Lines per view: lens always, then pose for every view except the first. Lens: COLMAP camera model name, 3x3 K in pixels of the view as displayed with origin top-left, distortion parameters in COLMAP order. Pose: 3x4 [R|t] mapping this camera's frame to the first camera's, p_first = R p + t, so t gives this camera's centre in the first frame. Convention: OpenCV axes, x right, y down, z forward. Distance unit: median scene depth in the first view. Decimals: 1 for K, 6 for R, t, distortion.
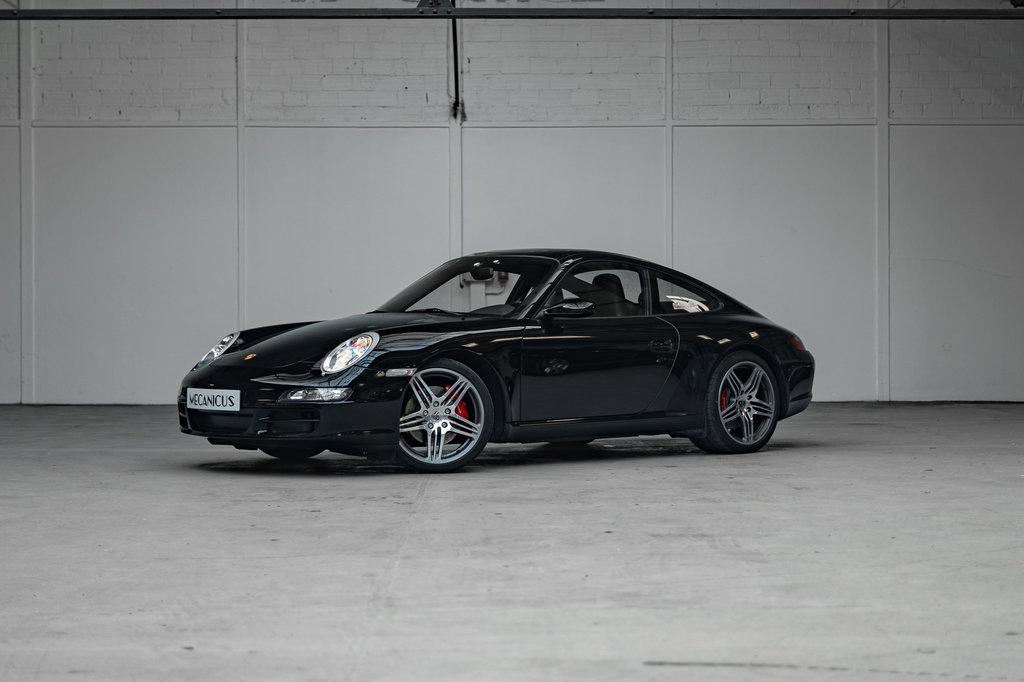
lens RADIAL K [[1489.9, 0, 512.0], [0, 1489.9, 341.0], [0, 0, 1]] dist [-0.006207, -0.017599]
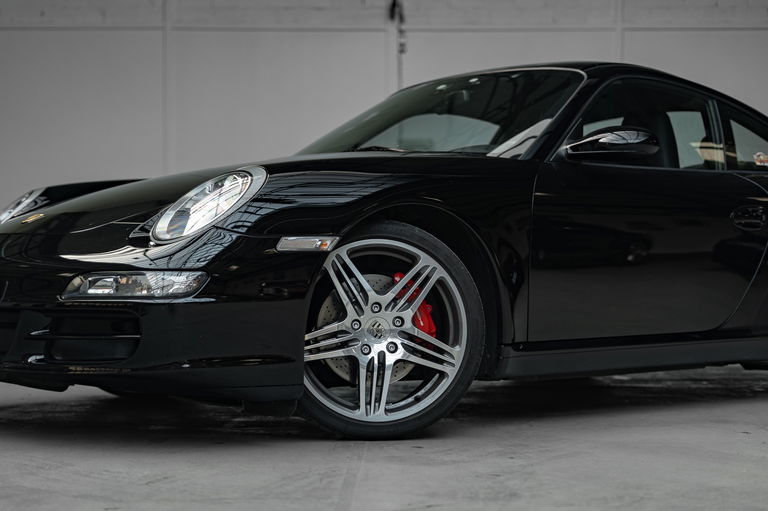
lens RADIAL K [[1481.4, 0, 383.1], [0, 1481.4, 255.1], [0, 0, 1]] dist [-0.008993, -0.053213]
pose [[0.999084, 0.008361, -0.041977, -0.026642], [-0.008509, 0.999958, -0.003354, 0.025371], [0.041947, 0.003708, 0.999113, 0.475885]]
